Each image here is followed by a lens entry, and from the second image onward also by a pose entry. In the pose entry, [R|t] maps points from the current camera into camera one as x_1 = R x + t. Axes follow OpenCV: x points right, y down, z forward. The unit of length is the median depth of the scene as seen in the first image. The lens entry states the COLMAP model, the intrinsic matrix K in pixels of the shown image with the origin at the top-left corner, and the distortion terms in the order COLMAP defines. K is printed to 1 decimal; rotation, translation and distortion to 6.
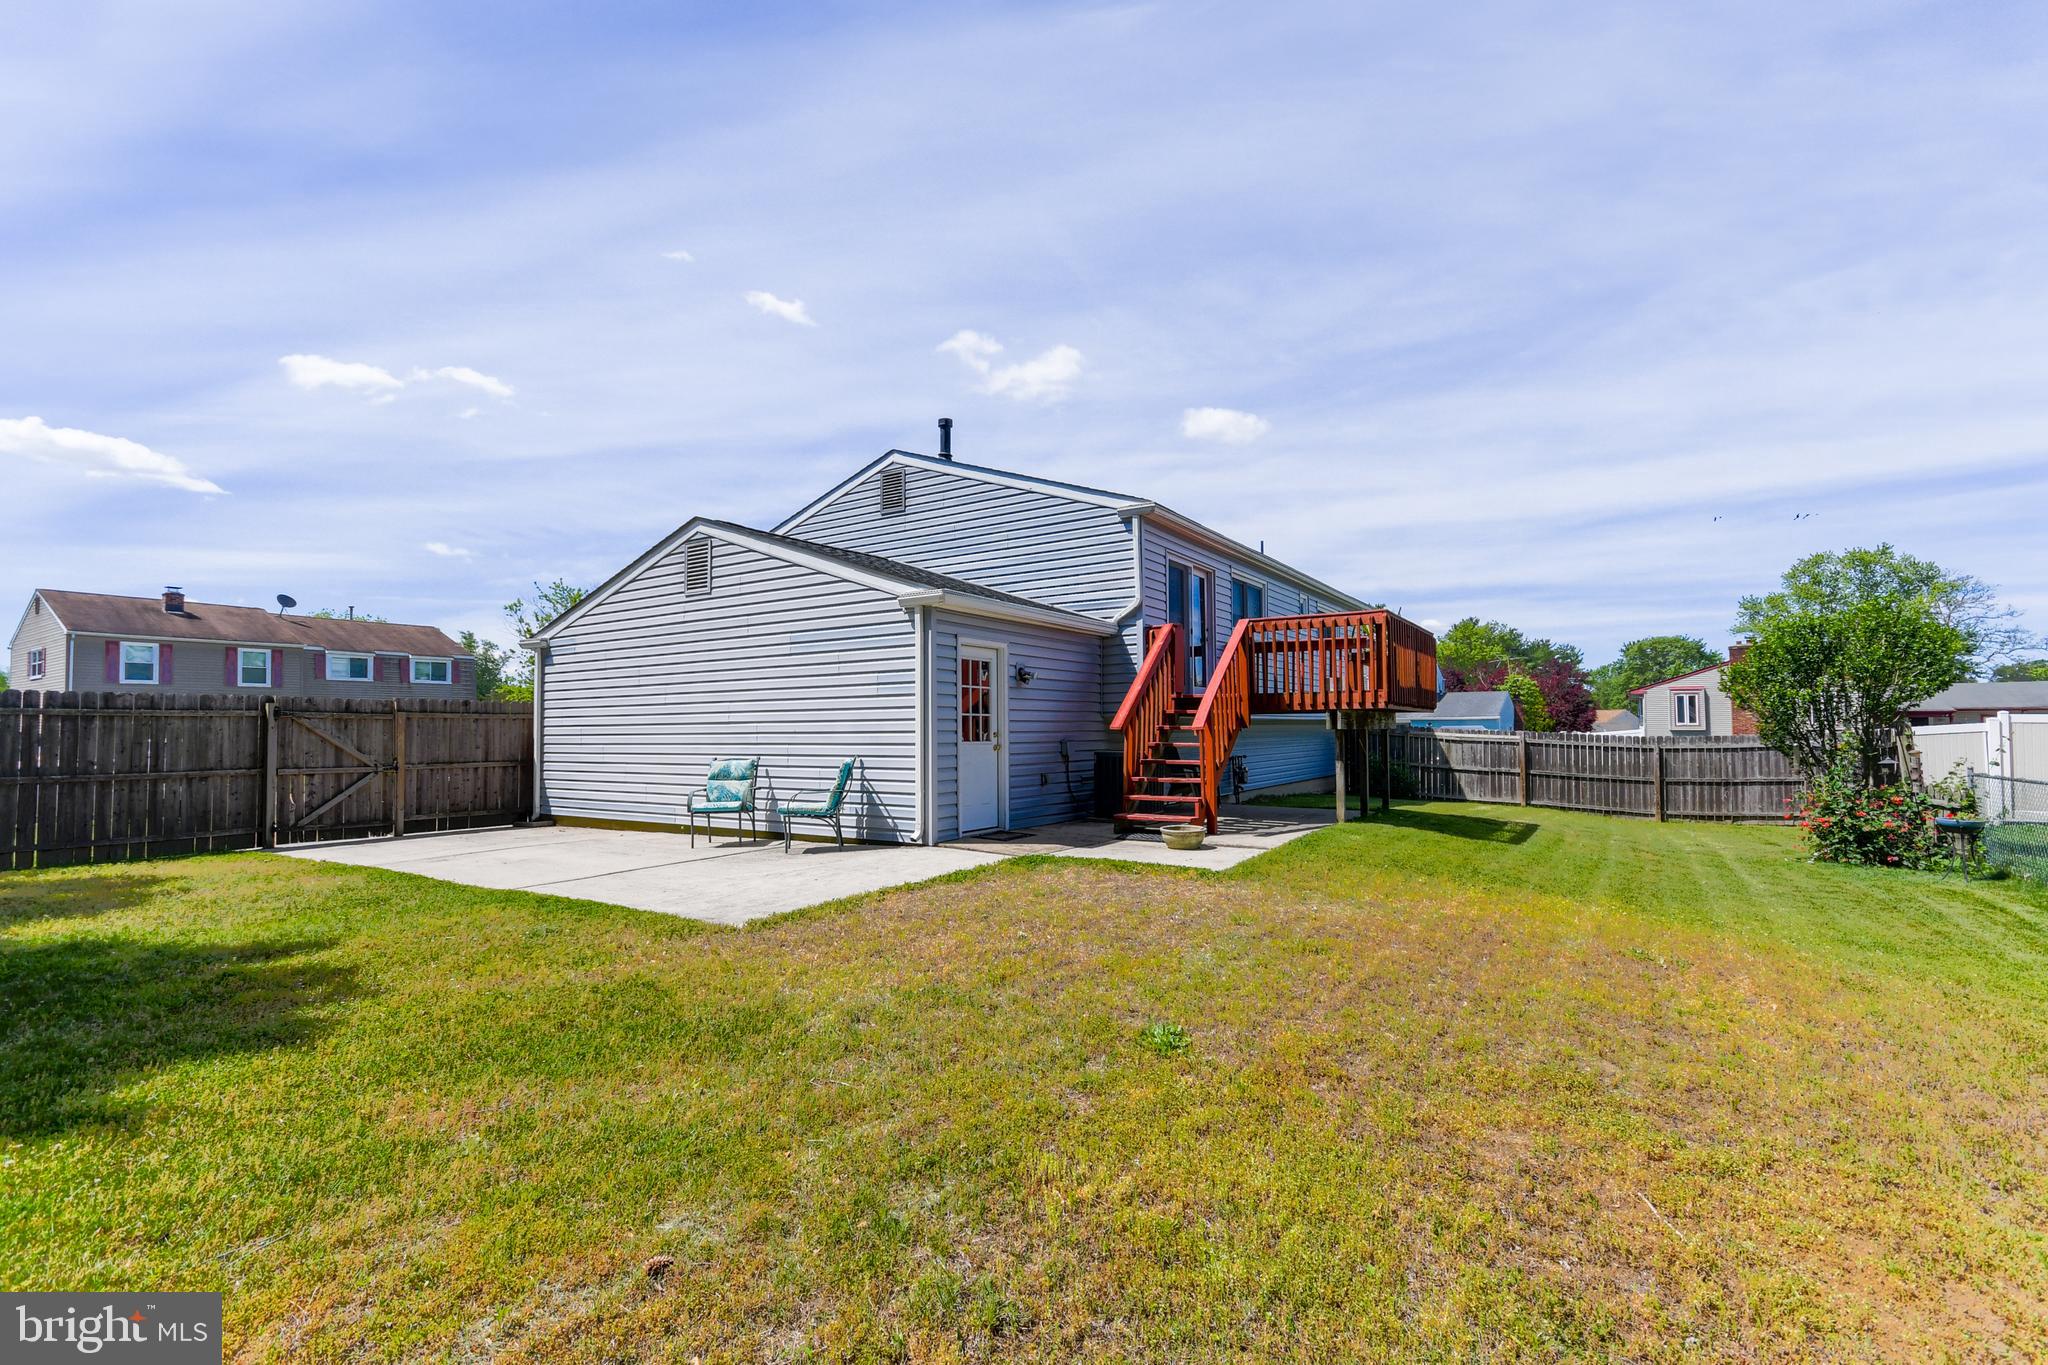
lens RADIAL K [[894.6, 0, 1026.0], [0, 894.6, 693.1], [0, 0, 1]] dist [-0.002442, 0.000028]
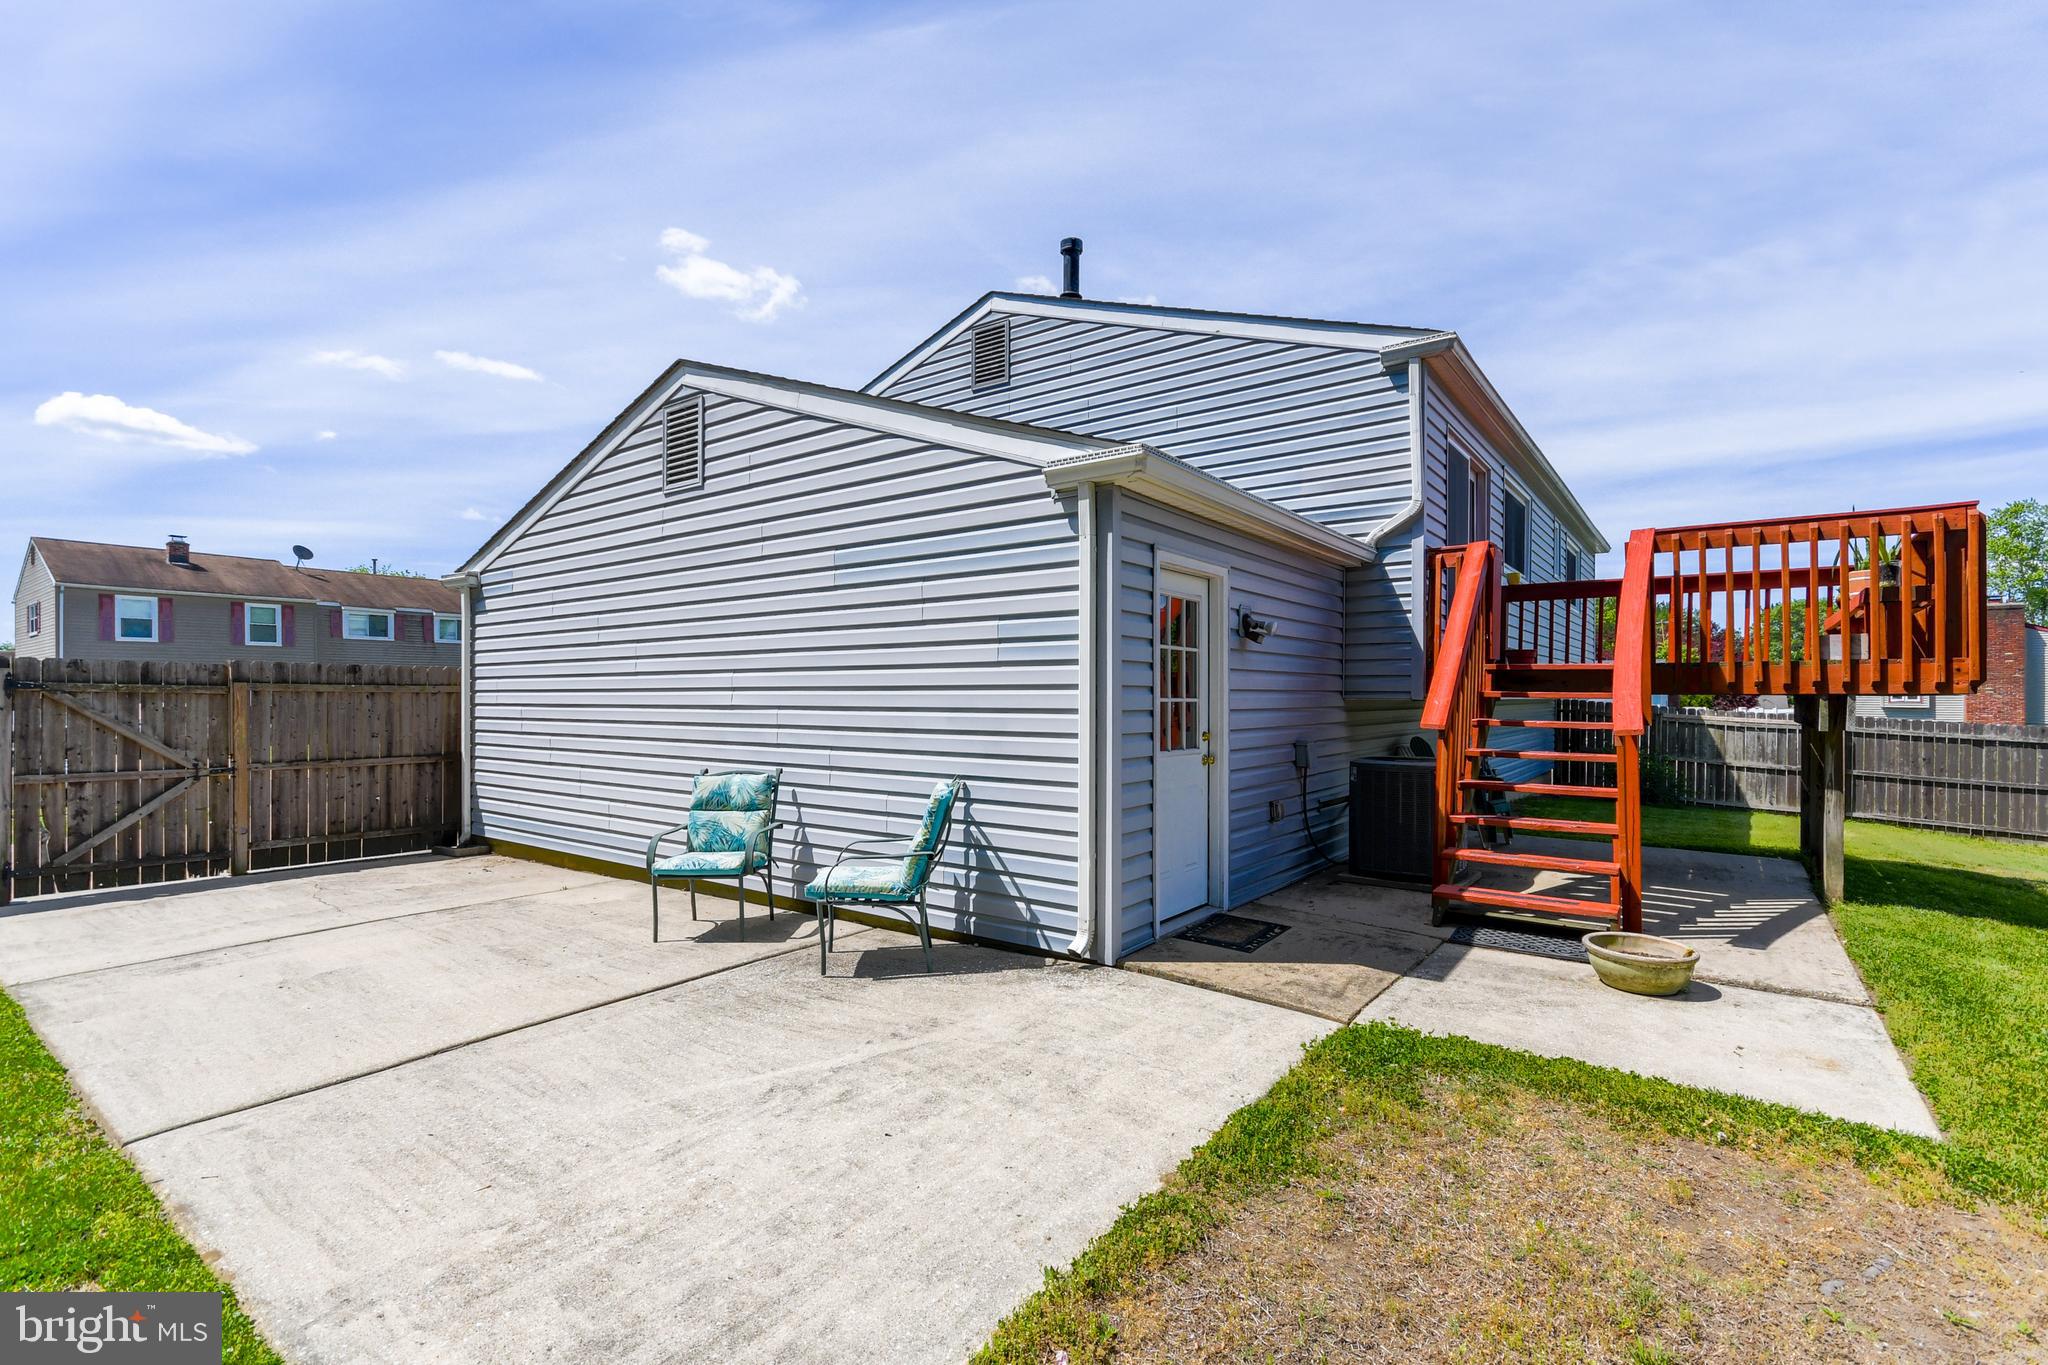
lens RADIAL K [[894.6, 0, 1025.2], [0, 894.6, 684.7], [0, 0, 1]] dist [-0.002442, 0.000028]
pose [[0.998173, 0.008088, -0.059877, -0.096253], [-0.006255, 0.999508, 0.030741, -0.000781], [0.060096, -0.030310, 0.997732, 0.390081]]
